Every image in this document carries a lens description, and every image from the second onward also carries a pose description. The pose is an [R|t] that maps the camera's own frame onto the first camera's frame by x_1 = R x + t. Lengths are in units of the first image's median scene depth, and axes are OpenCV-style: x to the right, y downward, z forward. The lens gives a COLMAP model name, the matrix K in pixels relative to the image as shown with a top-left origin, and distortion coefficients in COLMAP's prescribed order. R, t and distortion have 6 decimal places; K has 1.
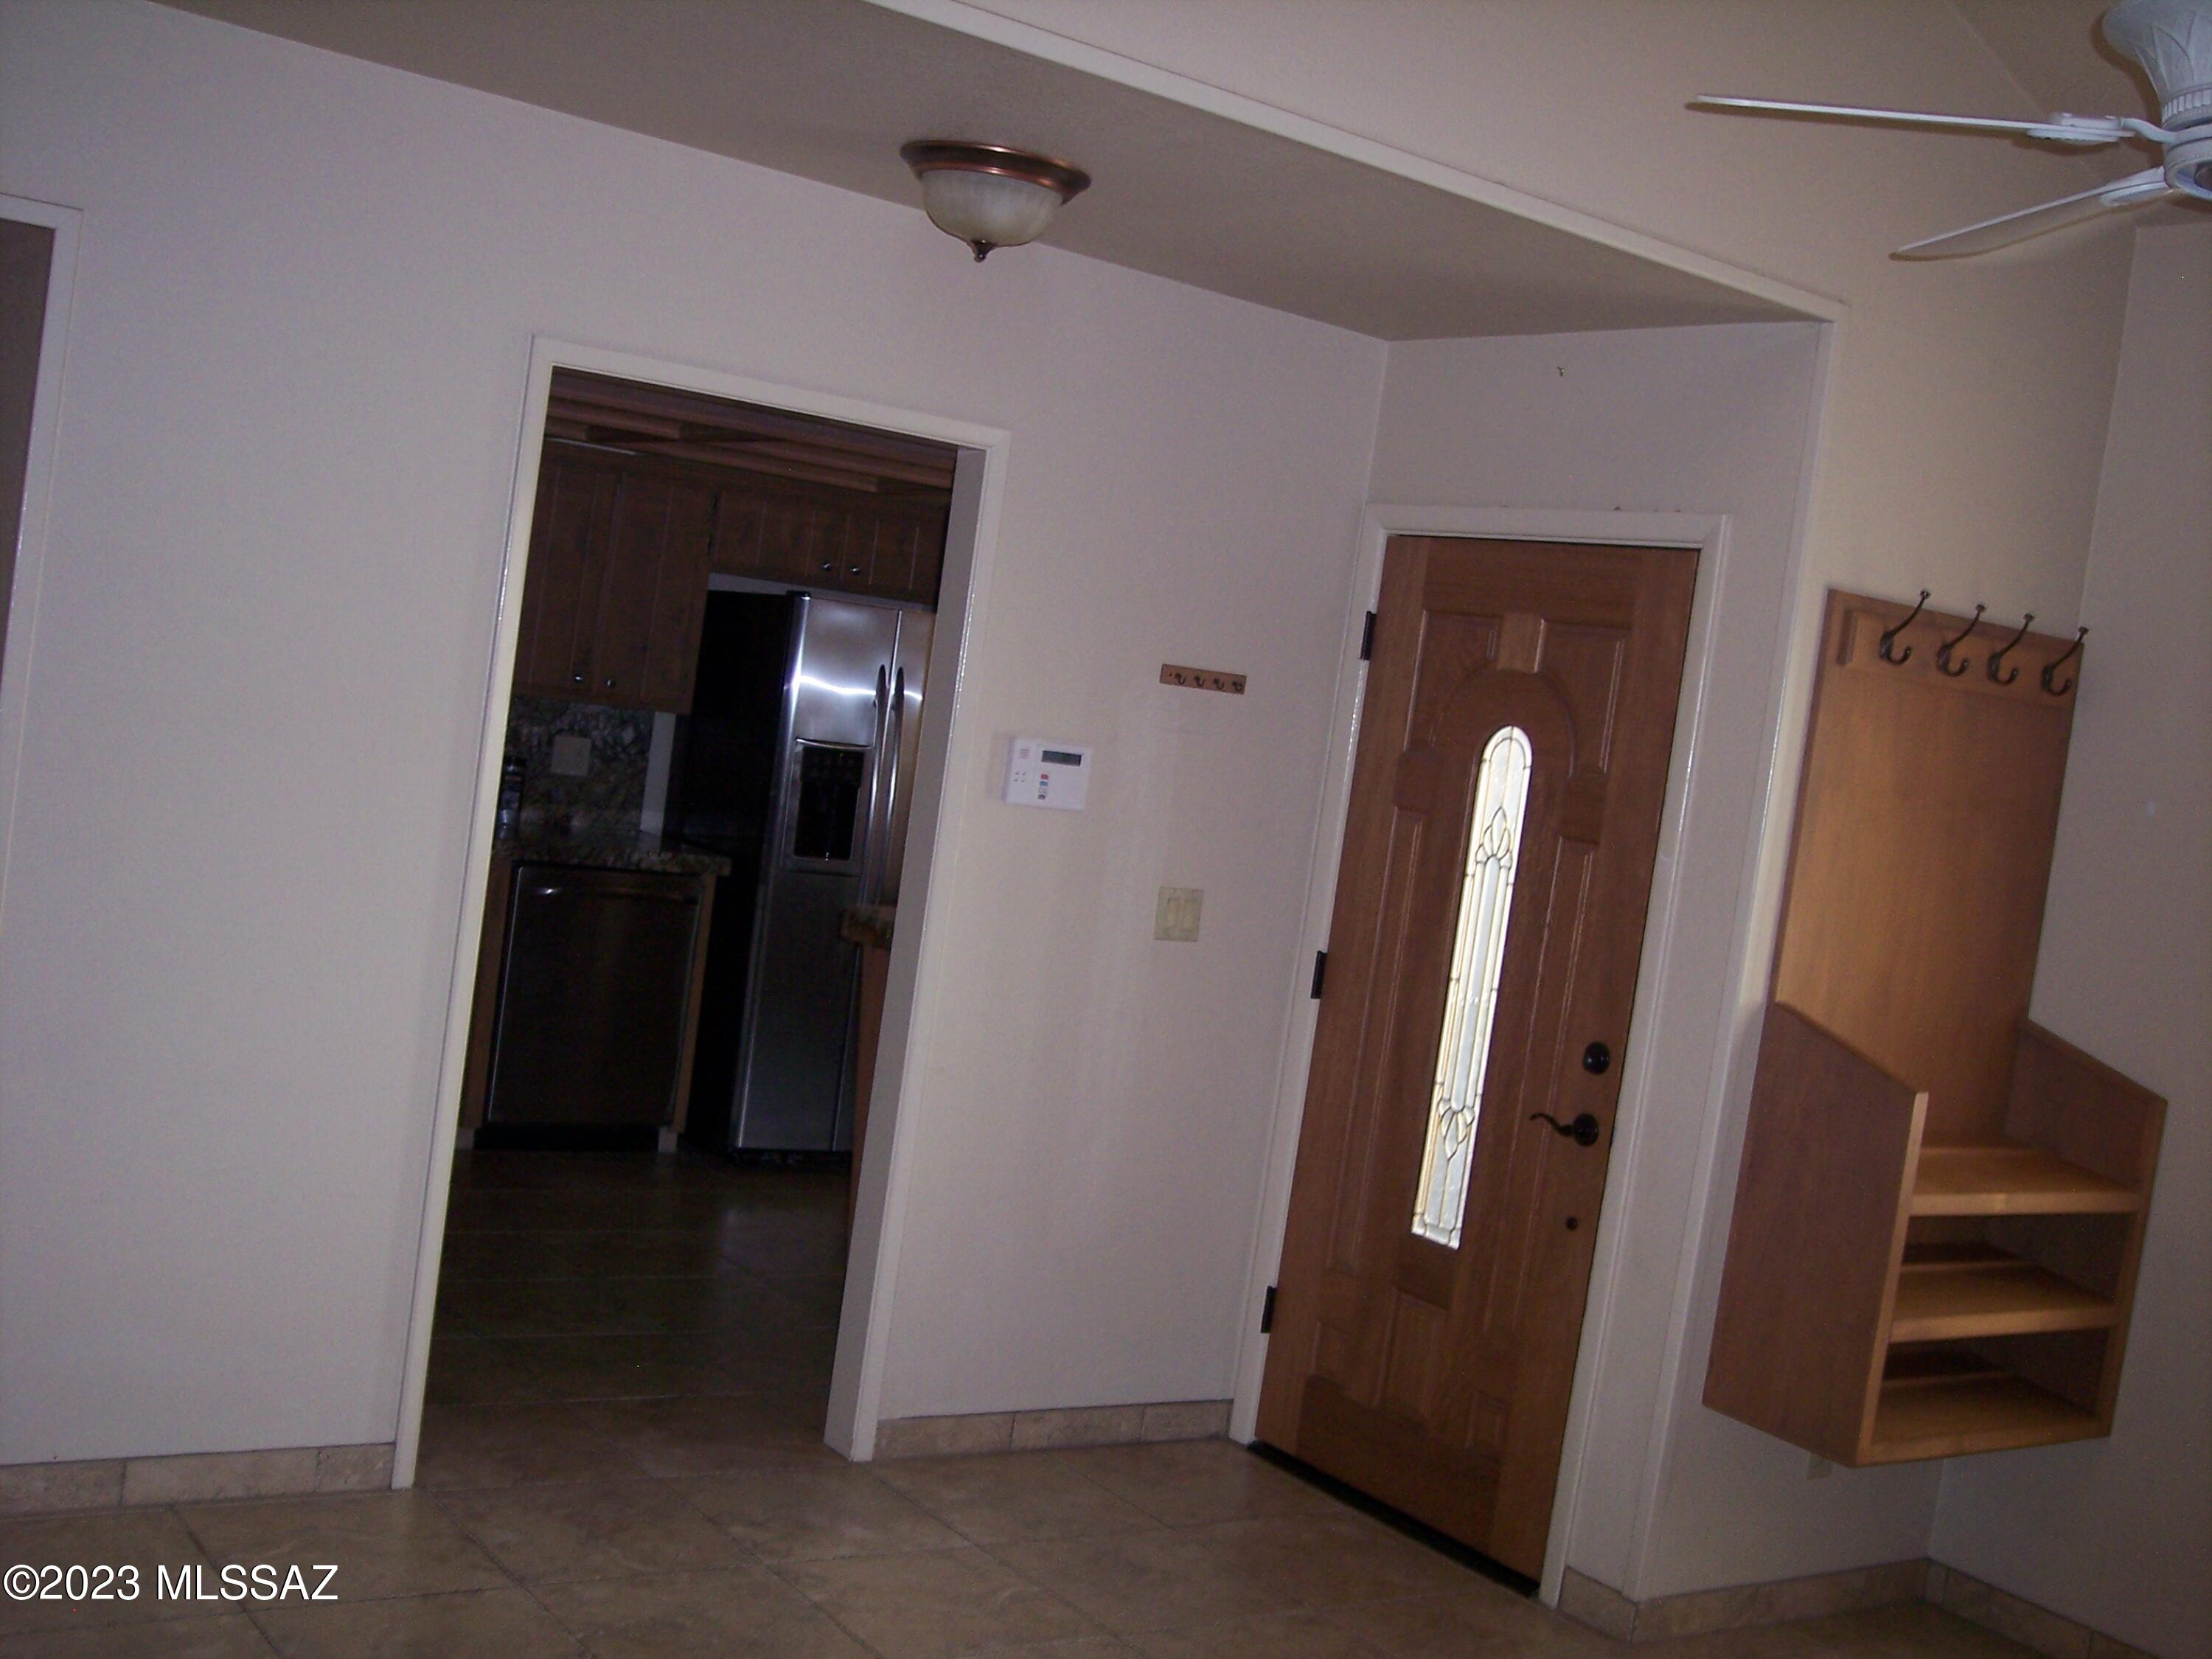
lens RADIAL K [[2571.1, 0, 1106.0], [0, 2571.1, 829.5], [0, 0, 1]] dist [-0.135732, 0.233116]
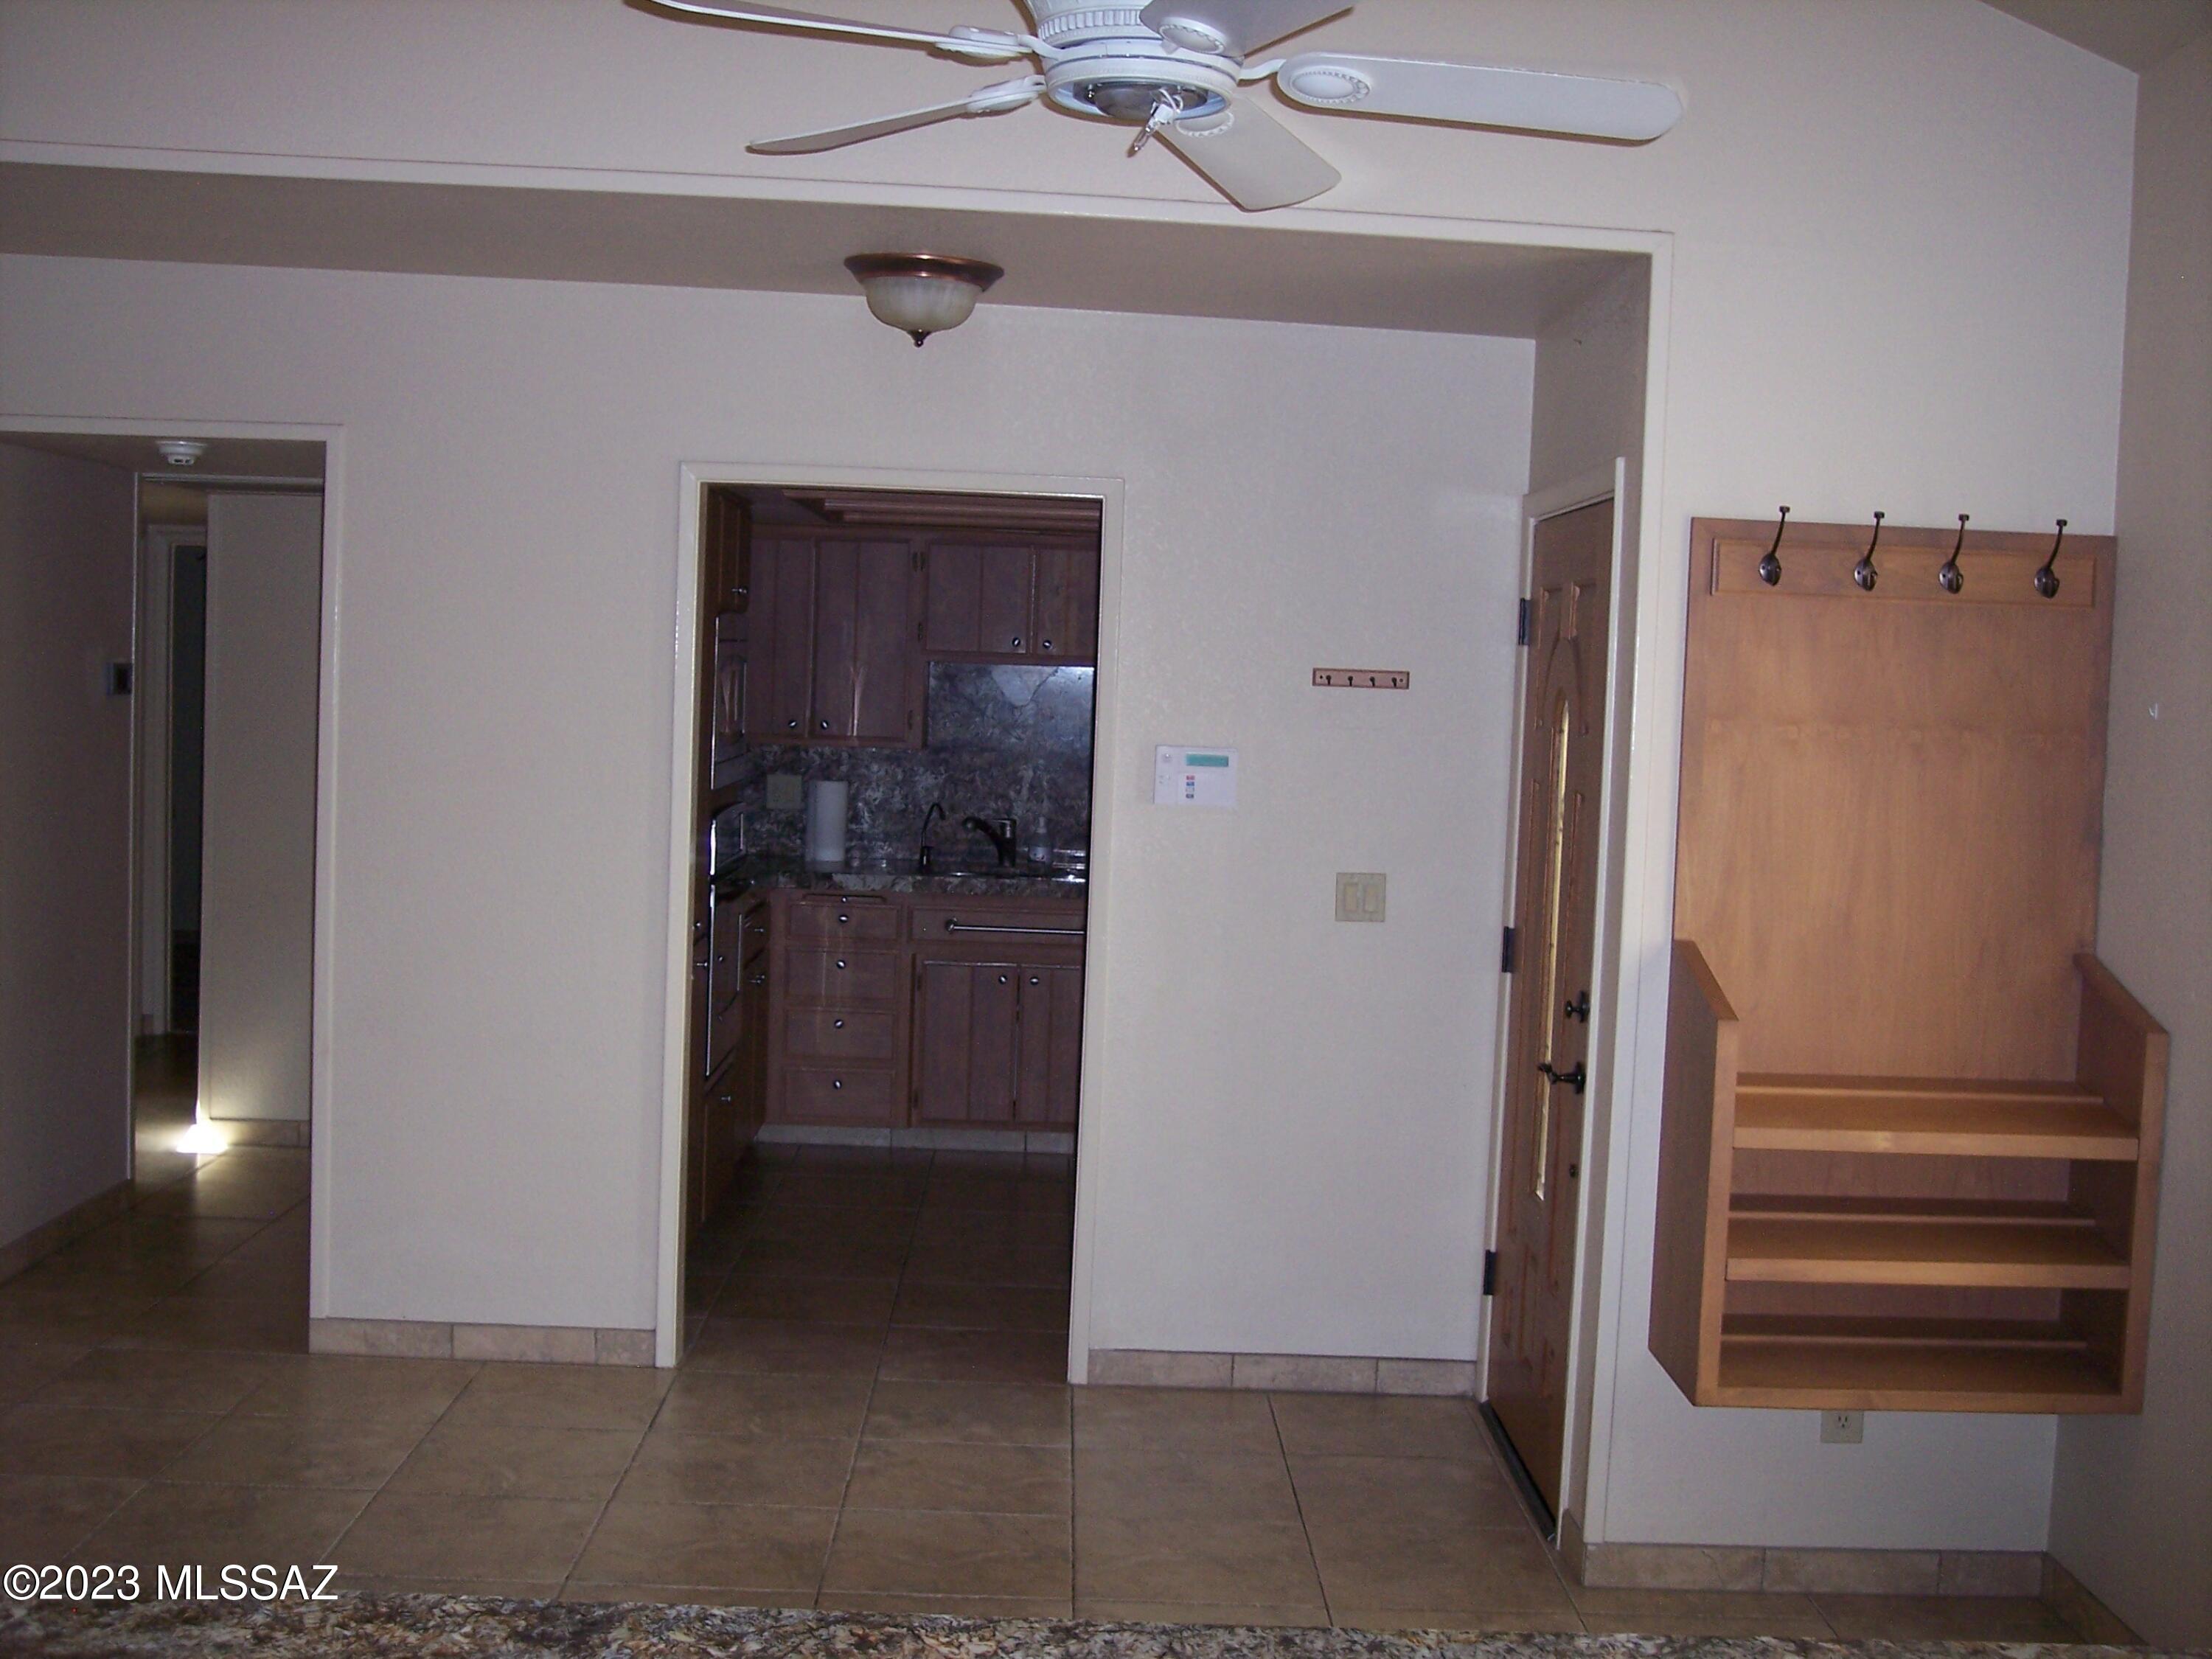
lens RADIAL K [[2540.3, 0, 1106.0], [0, 2540.3, 829.5], [0, 0, 1]] dist [-0.174812, 0.317680]
pose [[0.828330, -0.068566, -0.556029, 0.543911], [0.044198, 0.997387, -0.057148, 0.061500], [0.558495, 0.022762, 0.829196, 0.057667]]
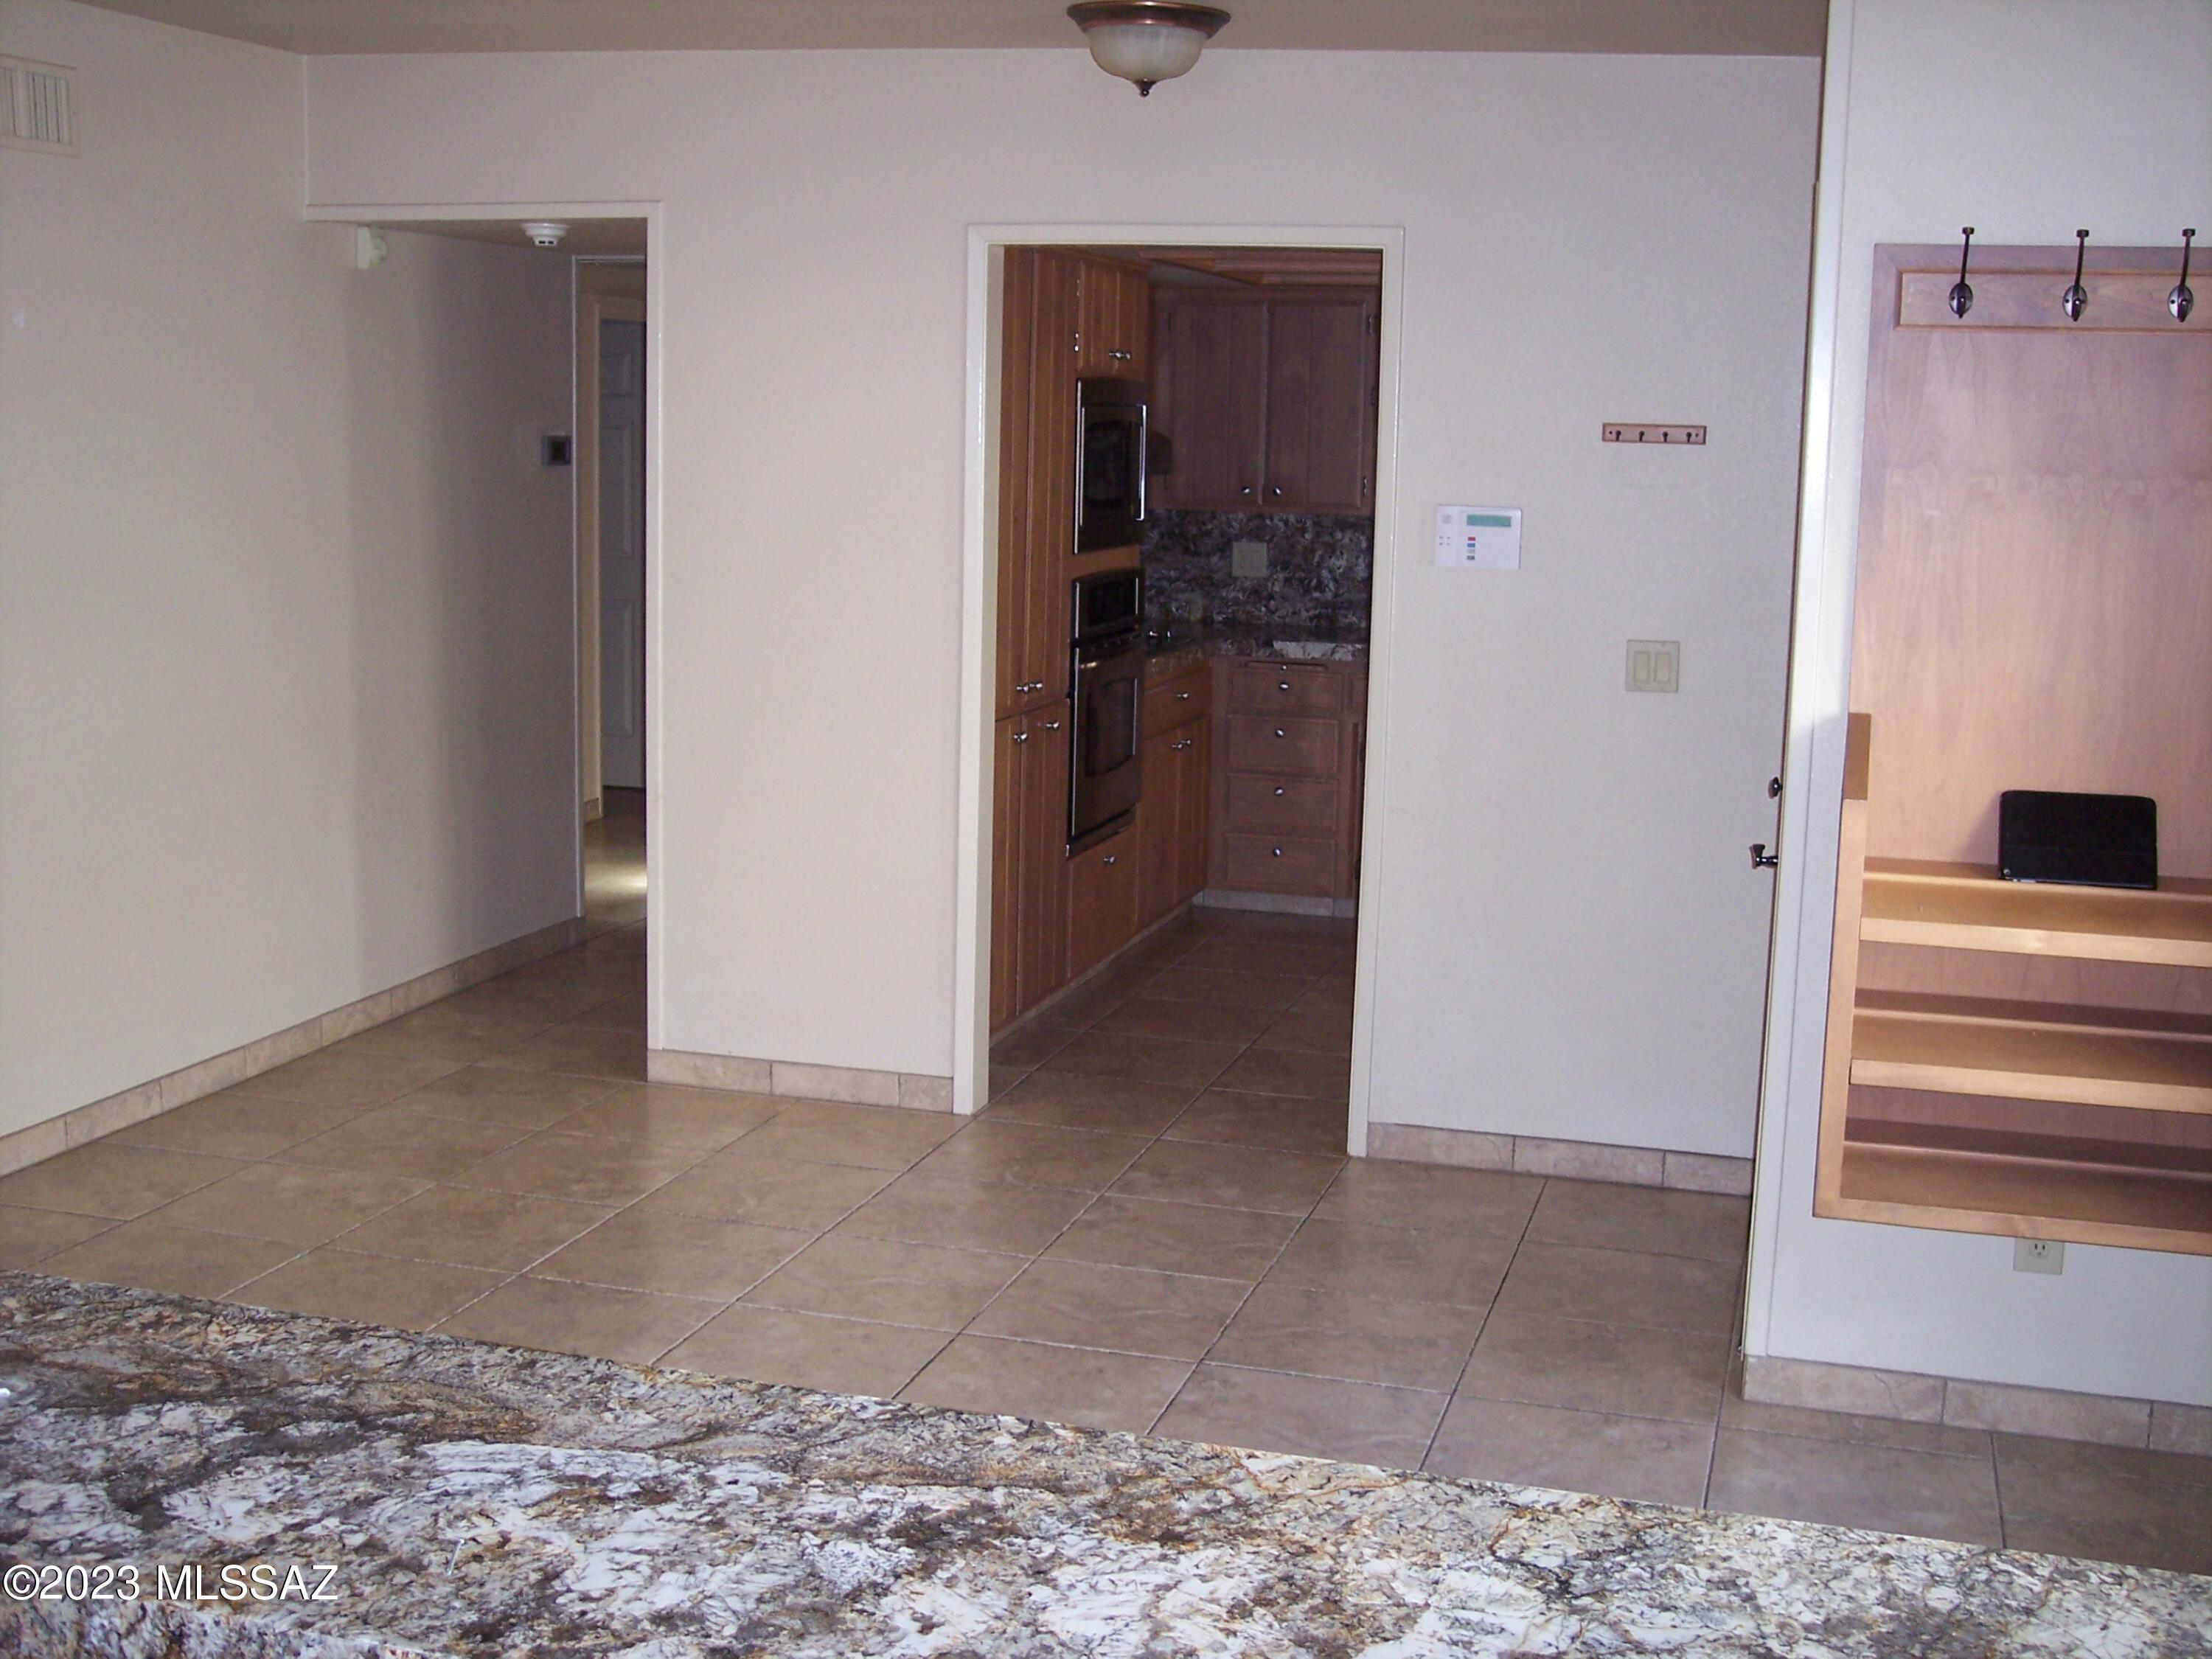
lens RADIAL K [[2540.3, 0, 1106.0], [0, 2540.3, 829.5], [0, 0, 1]] dist [-0.174812, 0.317680]
pose [[0.622520, 0.003834, -0.782594, 0.690101], [0.018318, 0.999643, 0.019469, 0.075485], [0.782389, -0.026455, 0.622227, 0.208936]]
